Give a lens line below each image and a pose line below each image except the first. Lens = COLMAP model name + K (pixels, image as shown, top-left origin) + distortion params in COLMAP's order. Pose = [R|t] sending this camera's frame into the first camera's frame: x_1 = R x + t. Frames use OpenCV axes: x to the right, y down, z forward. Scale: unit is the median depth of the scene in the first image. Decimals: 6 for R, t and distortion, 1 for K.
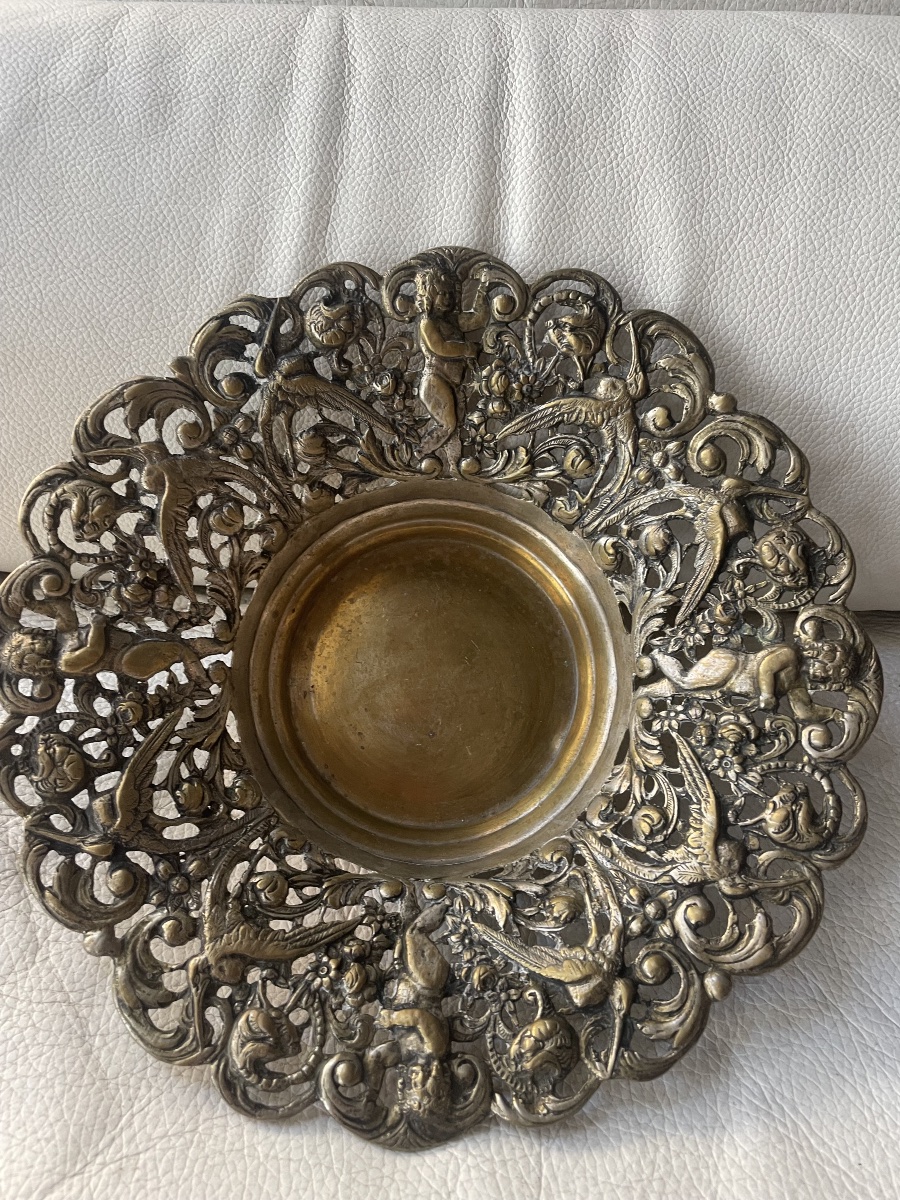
lens RADIAL K [[887.7, 0, 446.5], [0, 887.7, 613.8], [0, 0, 1]] dist [0.026415, -0.061075]
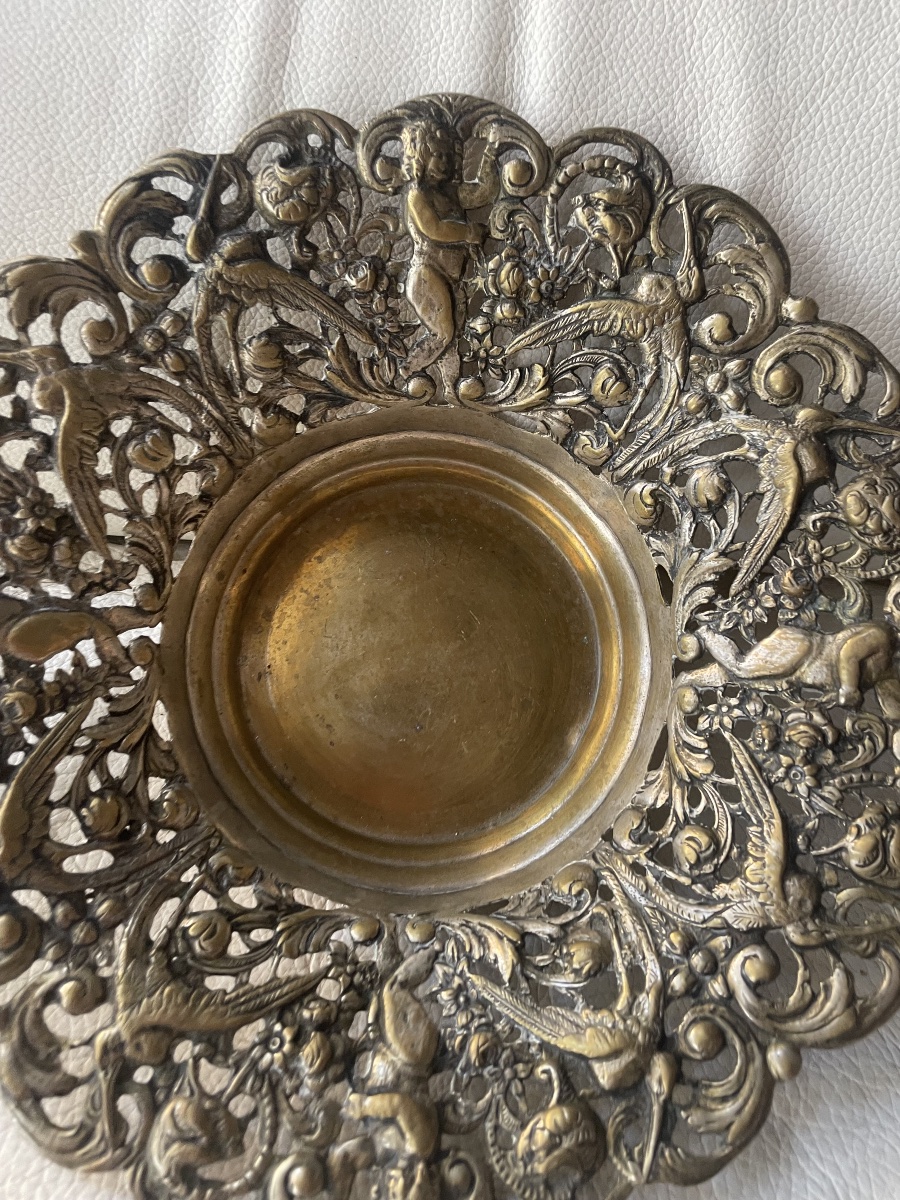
lens RADIAL K [[887.7, 0, 471.5], [0, 887.7, 612.0], [0, 0, 1]] dist [0.026415, -0.061075]
pose [[0.999080, 0.008826, 0.041975, -0.004149], [-0.010991, 0.998606, 0.051631, -0.011447], [-0.041461, -0.052045, 0.997784, 0.224278]]
